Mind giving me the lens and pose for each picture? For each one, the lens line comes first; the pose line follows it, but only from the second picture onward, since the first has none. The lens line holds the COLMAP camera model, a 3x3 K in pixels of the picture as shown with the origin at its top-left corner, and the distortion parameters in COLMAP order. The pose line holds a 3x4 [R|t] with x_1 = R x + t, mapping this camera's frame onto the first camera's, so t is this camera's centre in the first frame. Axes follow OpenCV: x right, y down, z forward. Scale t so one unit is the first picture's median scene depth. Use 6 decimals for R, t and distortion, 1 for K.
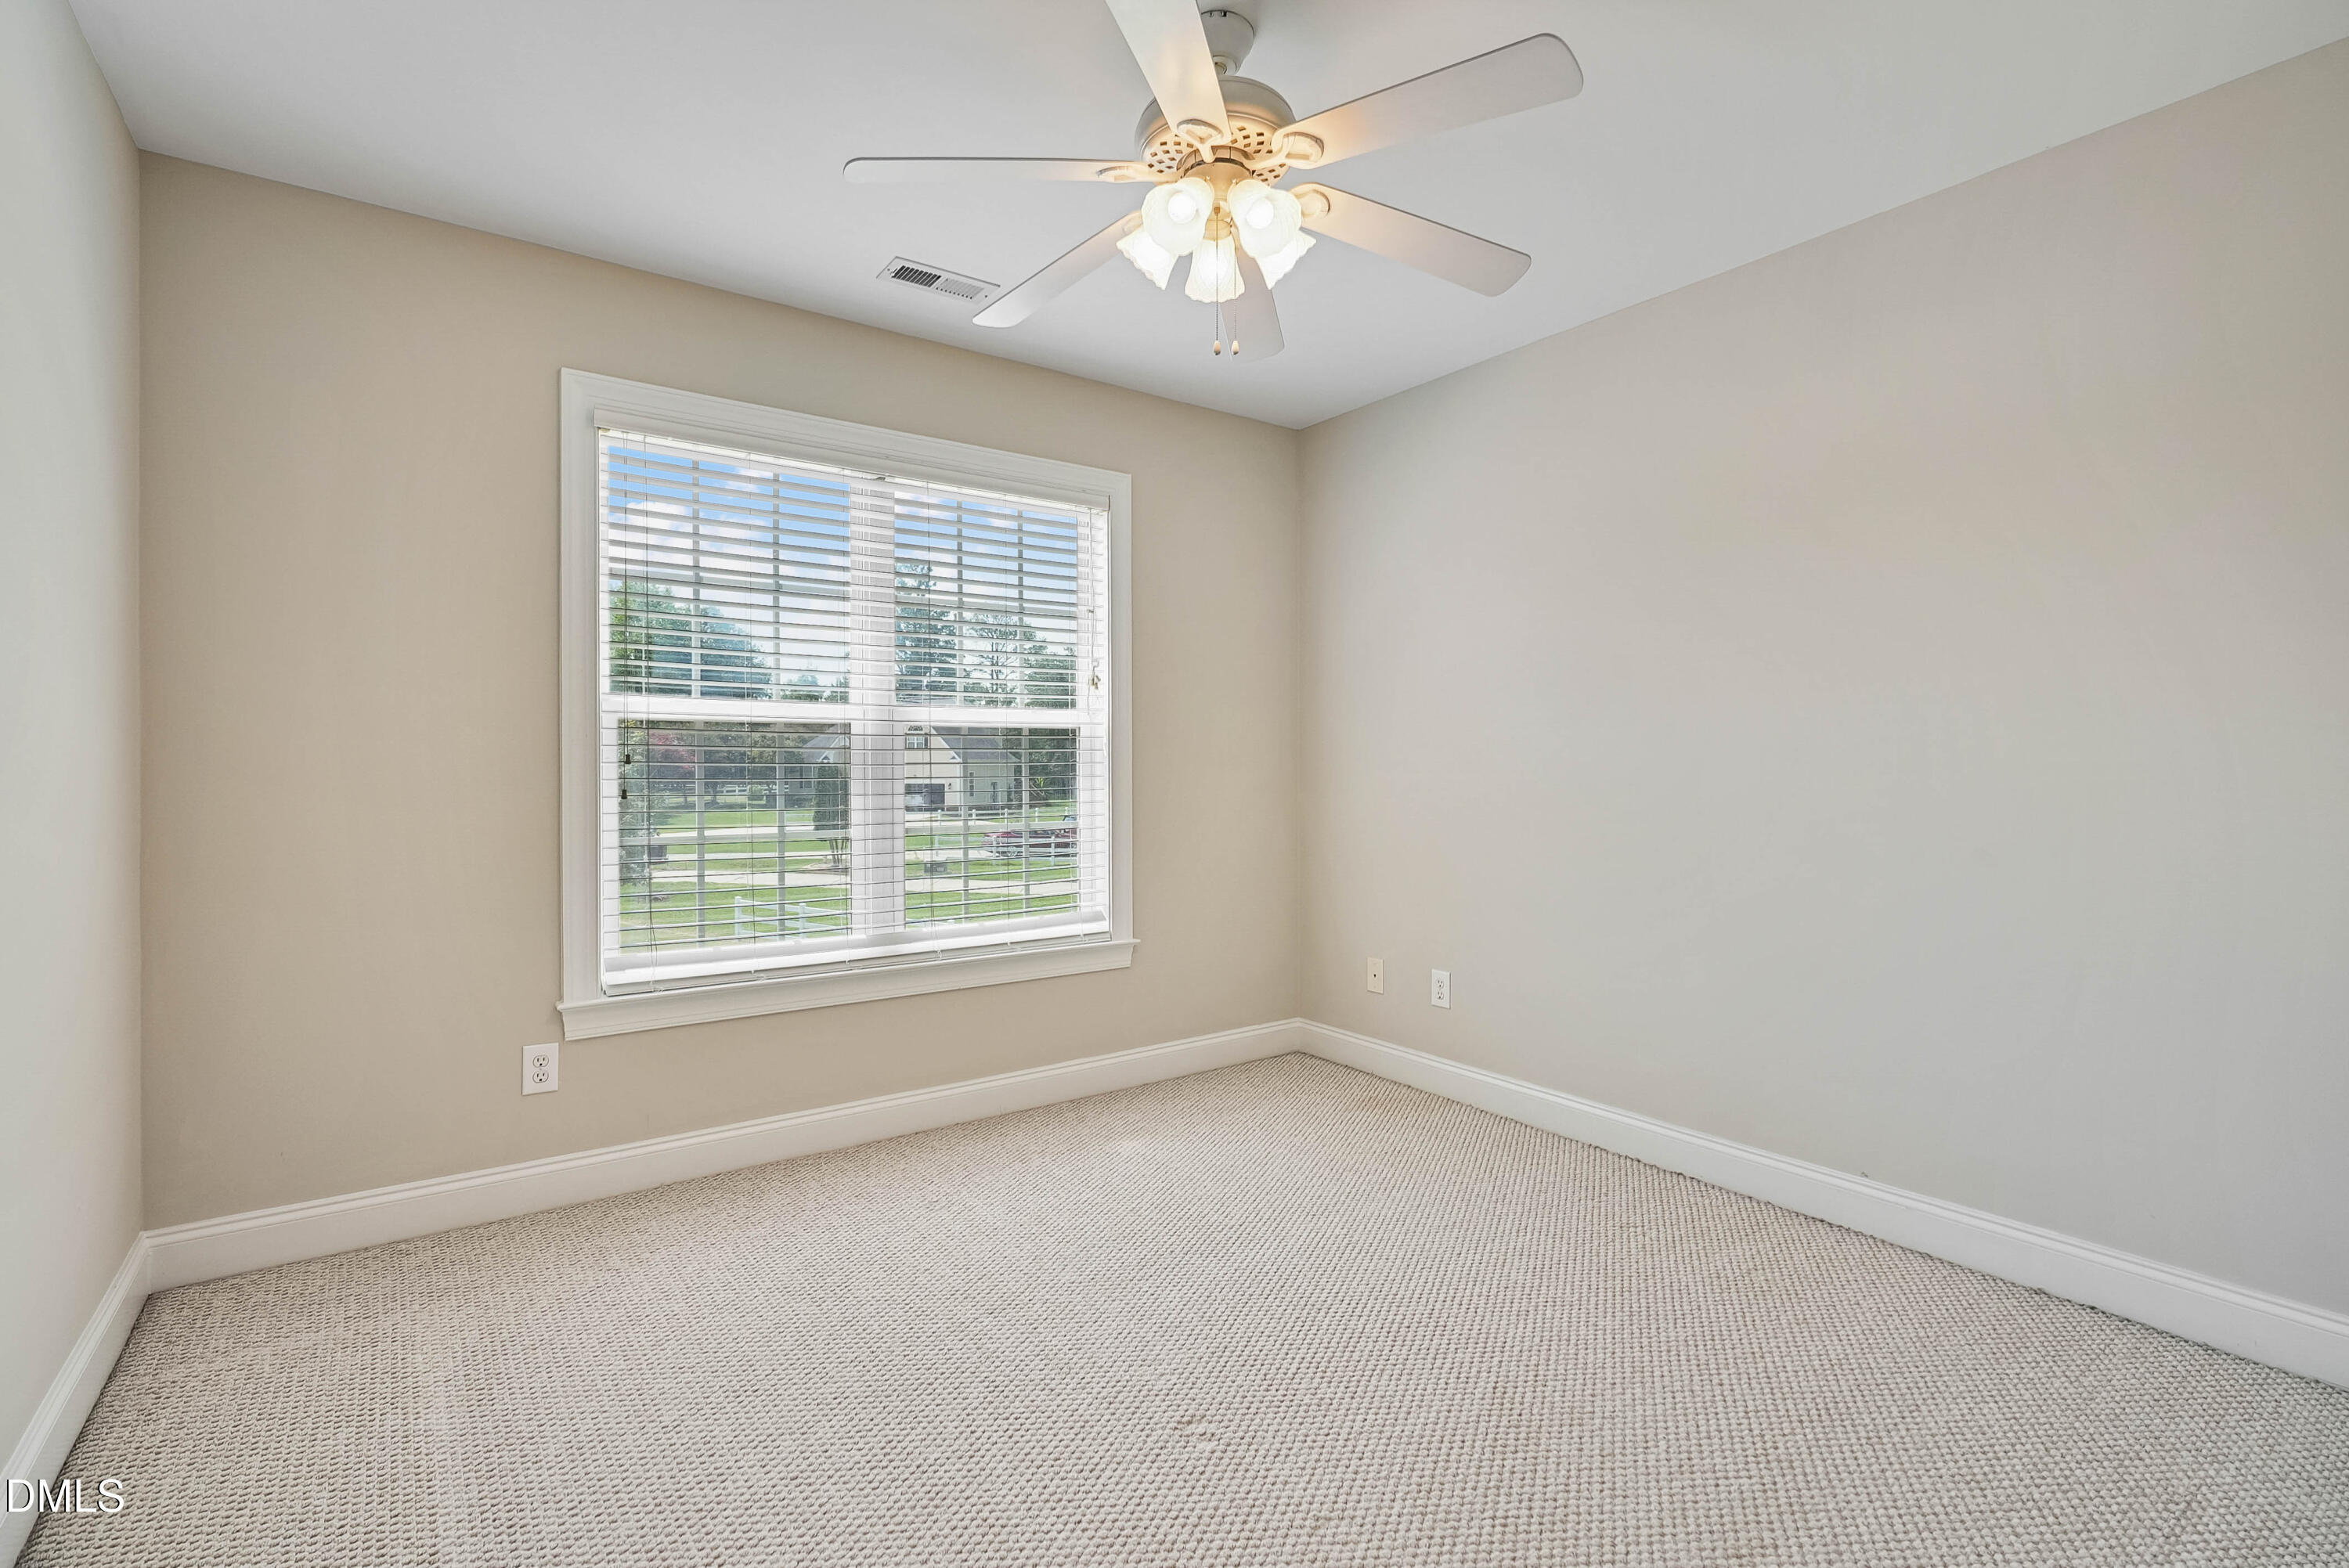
lens RADIAL K [[1062.6, 0, 1173.1], [0, 1062.6, 776.0], [0, 0, 1]] dist [-0.005376, 0.001220]
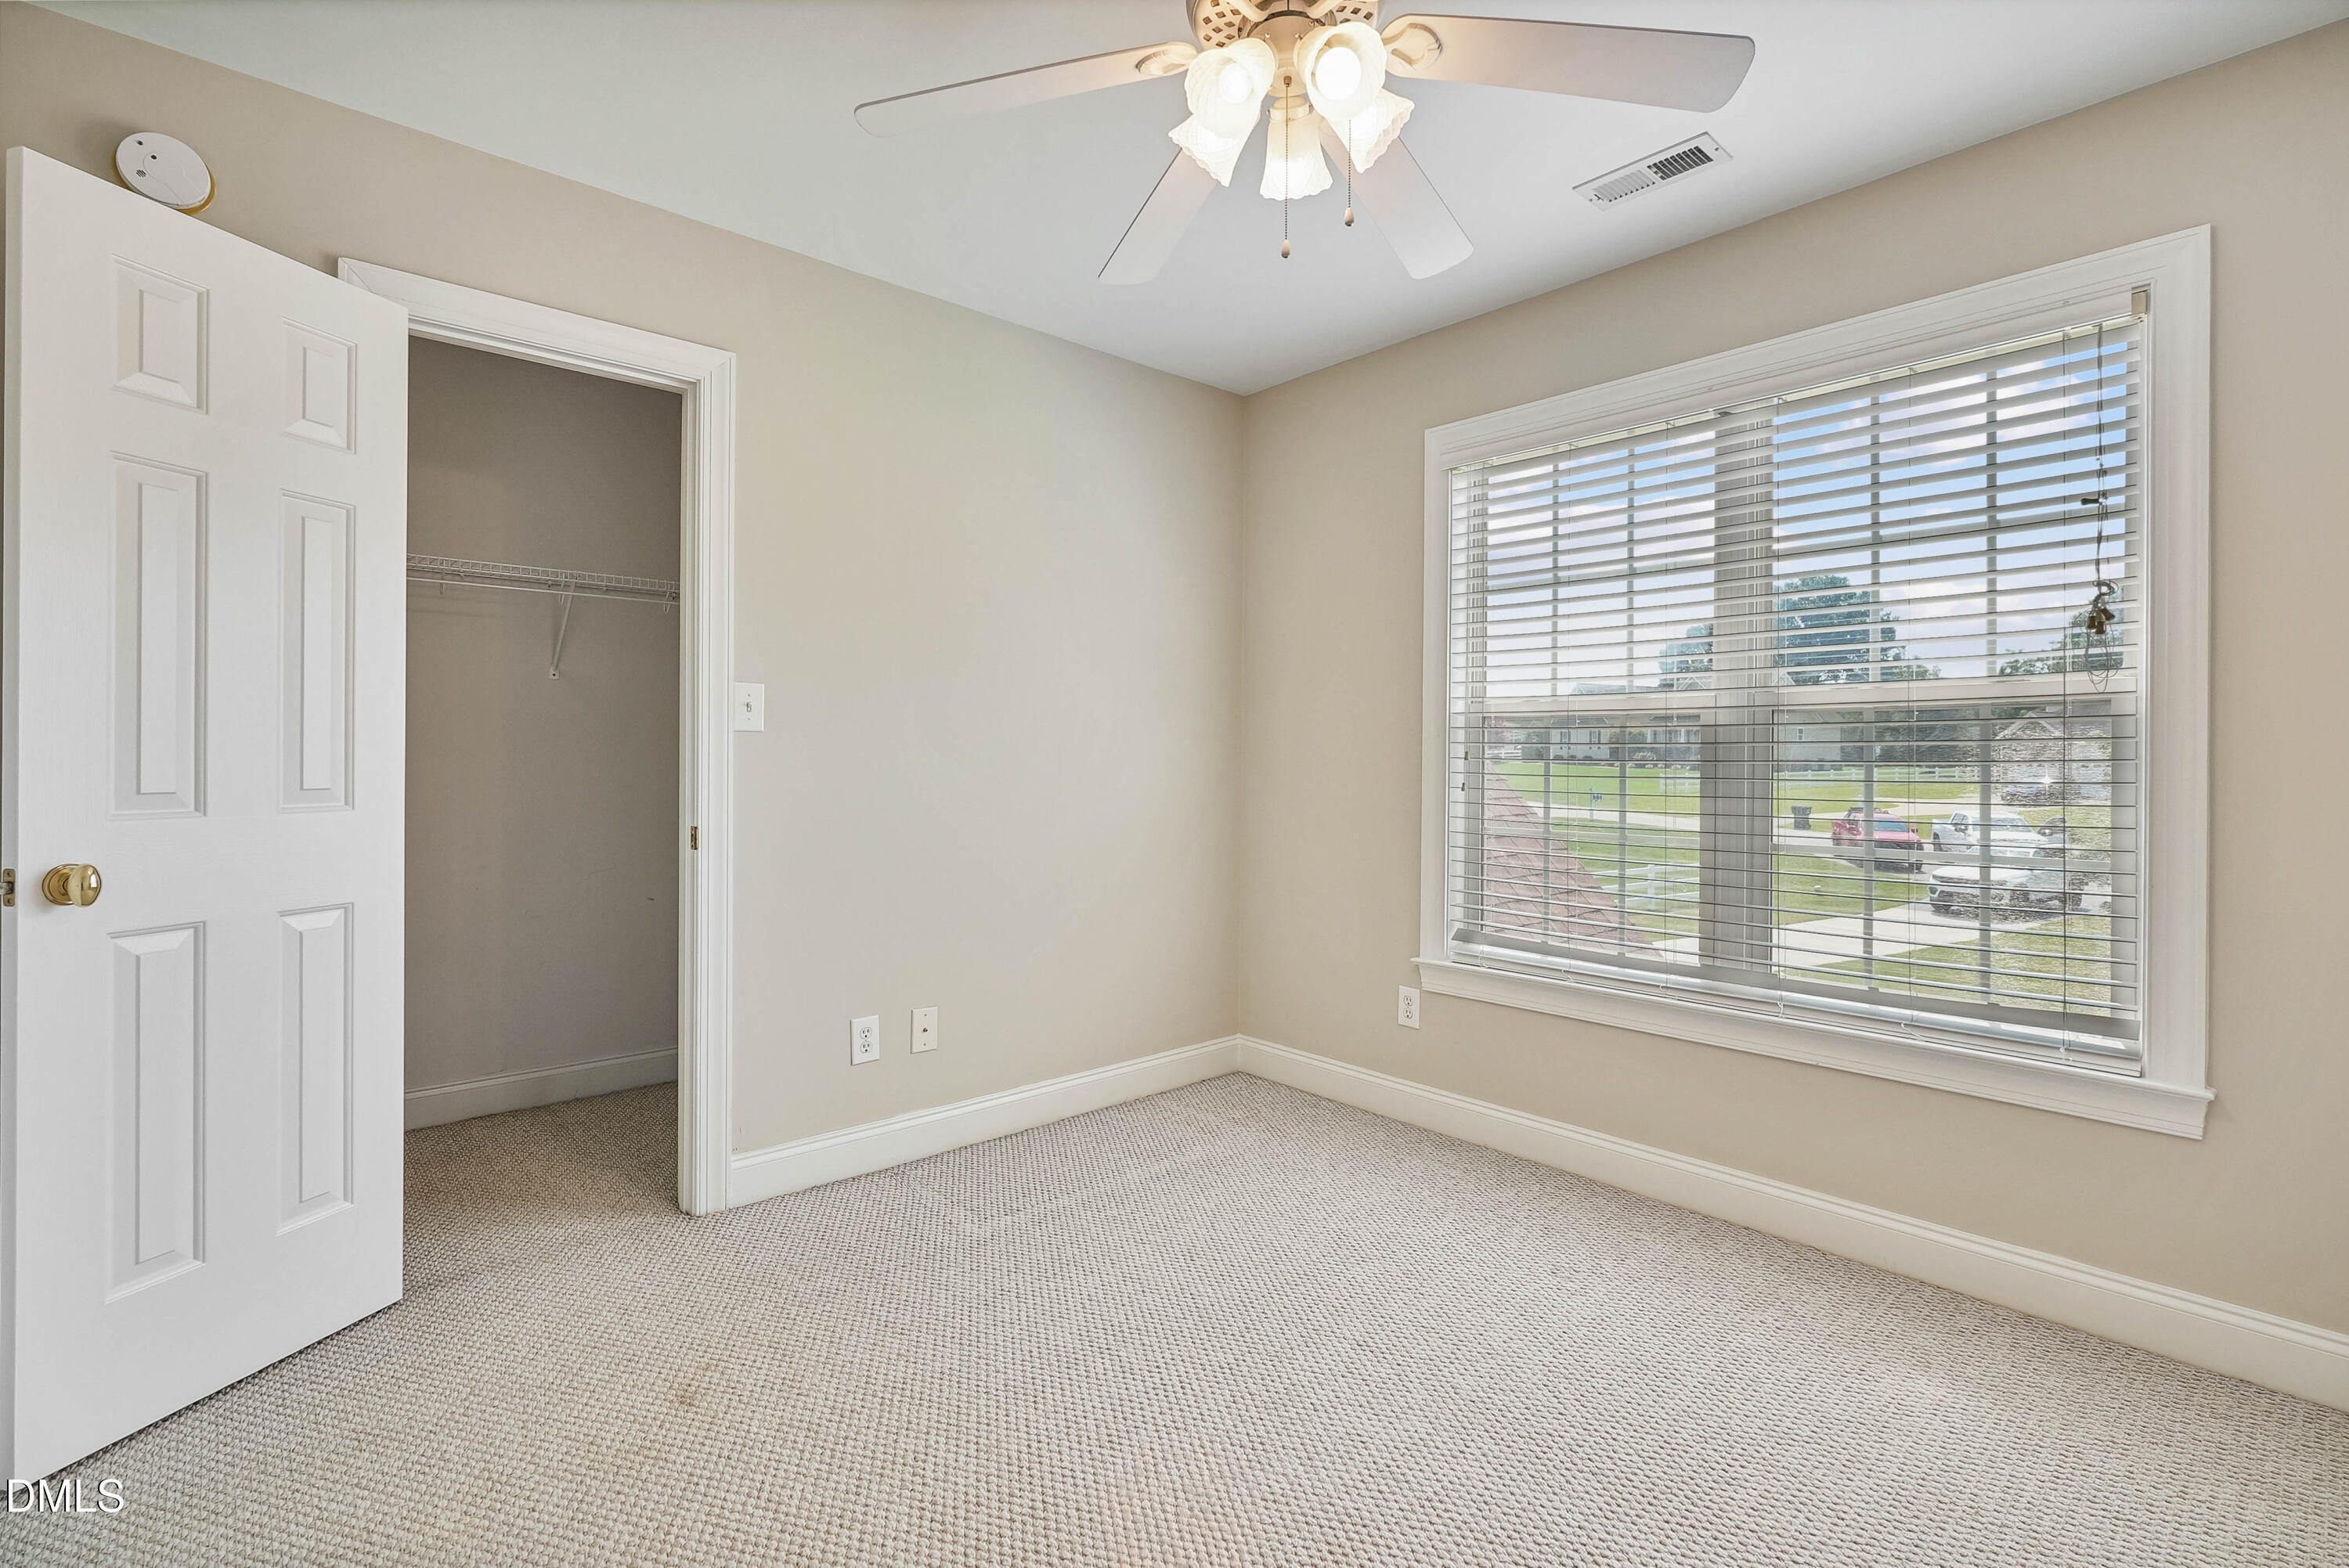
lens RADIAL K [[1069.1, 0, 1175.8], [0, 1069.1, 777.0], [0, 0, 1]] dist [0.000427, -0.000572]
pose [[0.103451, 0.017771, -0.994476, 0.608394], [-0.006878, 0.999829, 0.017151, -0.012757], [0.994611, 0.005066, 0.103555, 0.596437]]
